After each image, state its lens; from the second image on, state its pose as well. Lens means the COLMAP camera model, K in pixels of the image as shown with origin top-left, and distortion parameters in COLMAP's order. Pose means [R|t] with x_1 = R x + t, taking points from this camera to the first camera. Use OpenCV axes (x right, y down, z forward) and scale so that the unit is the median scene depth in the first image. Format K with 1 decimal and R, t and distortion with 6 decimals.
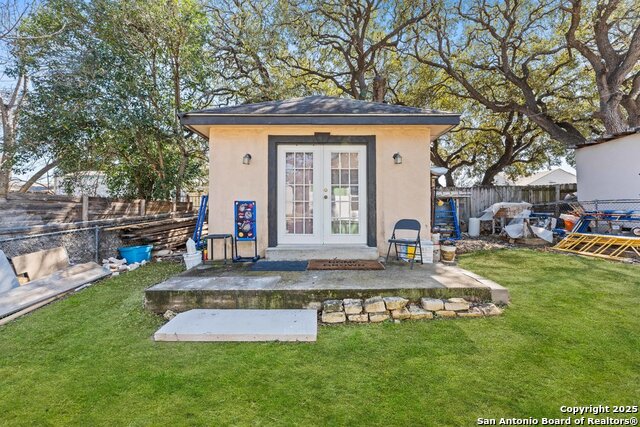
lens RADIAL K [[262.6, 0, 319.8], [0, 262.6, 209.0], [0, 0, 1]] dist [0.003230, 0.000430]
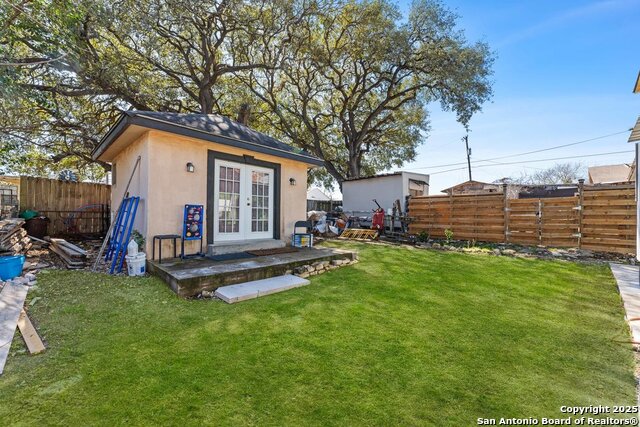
lens RADIAL K [[265.5, 0, 318.4], [0, 265.5, 218.4], [0, 0, 1]] dist [-0.000384, -0.000085]
pose [[0.688806, 0.008099, 0.724900, -0.715617], [-0.024681, 0.999620, 0.012284, 0.000469], [-0.724525, -0.026352, 0.688744, -0.184241]]
